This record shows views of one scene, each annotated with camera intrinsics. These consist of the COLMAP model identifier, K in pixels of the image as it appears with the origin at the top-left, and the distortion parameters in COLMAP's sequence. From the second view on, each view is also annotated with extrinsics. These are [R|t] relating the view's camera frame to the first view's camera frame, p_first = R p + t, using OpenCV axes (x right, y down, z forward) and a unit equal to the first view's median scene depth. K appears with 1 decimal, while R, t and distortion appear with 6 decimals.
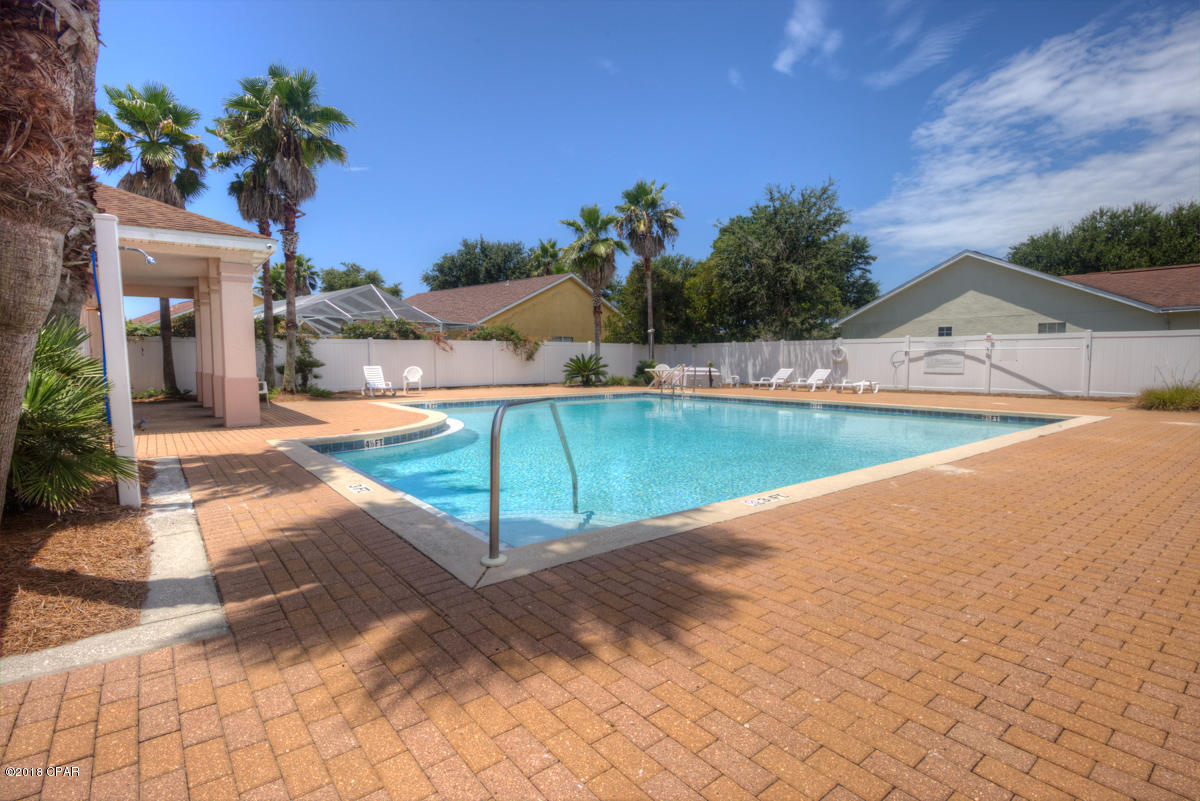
lens RADIAL K [[588.4, 0, 600.0], [0, 588.4, 400.5], [0, 0, 1]] dist [-0.032887, 0.009965]
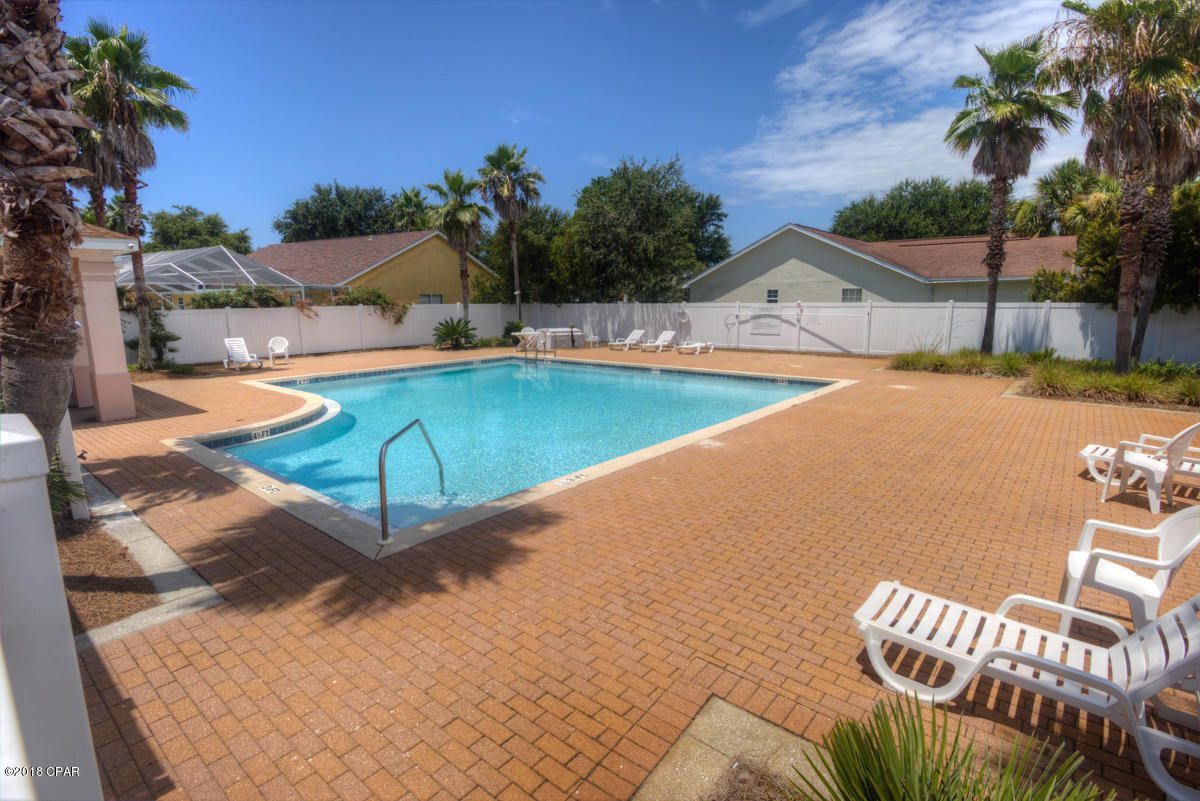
lens RADIAL K [[592.0, 0, 612.5], [0, 592.0, 402.9], [0, 0, 1]] dist [-0.026339, -0.000719]
pose [[0.974575, -0.040149, 0.220437, 0.014003], [0.015746, 0.993655, 0.111365, -0.045137], [-0.223510, -0.105062, 0.969023, -0.109693]]
